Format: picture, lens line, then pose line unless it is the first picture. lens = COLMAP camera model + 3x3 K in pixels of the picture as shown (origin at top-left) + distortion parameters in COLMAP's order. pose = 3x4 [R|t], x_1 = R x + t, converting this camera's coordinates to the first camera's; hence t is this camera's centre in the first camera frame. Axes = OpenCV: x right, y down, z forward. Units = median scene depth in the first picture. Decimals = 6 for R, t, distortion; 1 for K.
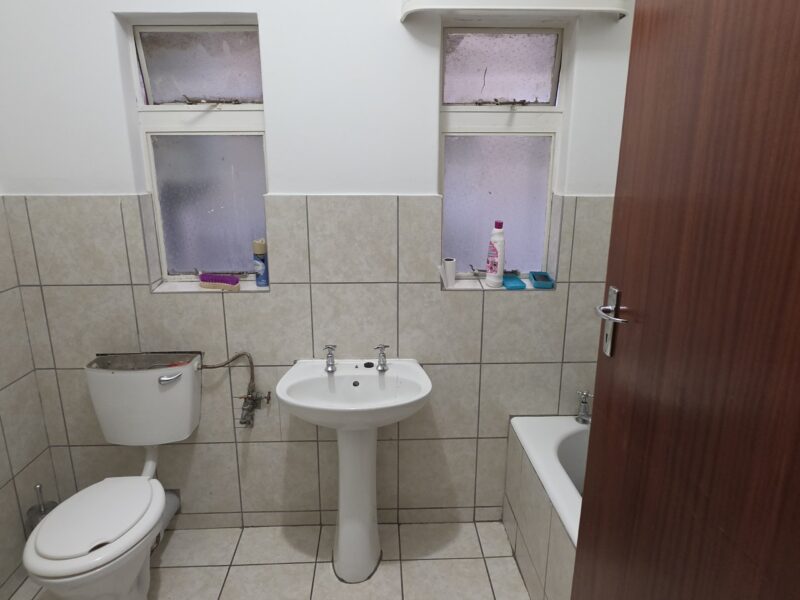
lens RADIAL K [[518.9, 0, 401.2], [0, 518.9, 298.5], [0, 0, 1]] dist [0.004917, -0.003056]
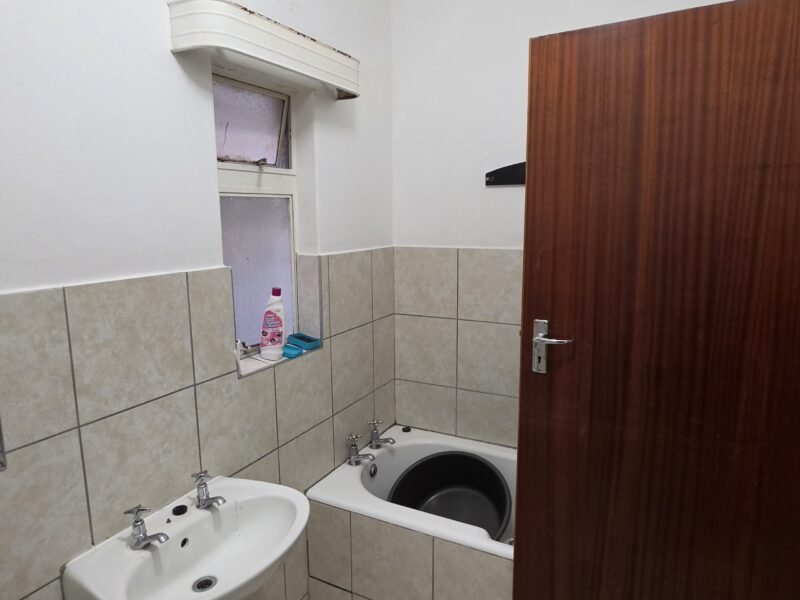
lens RADIAL K [[518.9, 0, 401.9], [0, 518.9, 299.8], [0, 0, 1]] dist [0.004917, -0.003056]
pose [[0.505118, -0.150151, 0.849889, -0.482036], [0.228368, 0.972903, 0.036158, -0.110524], [-0.832289, 0.175823, 0.525720, 0.333600]]
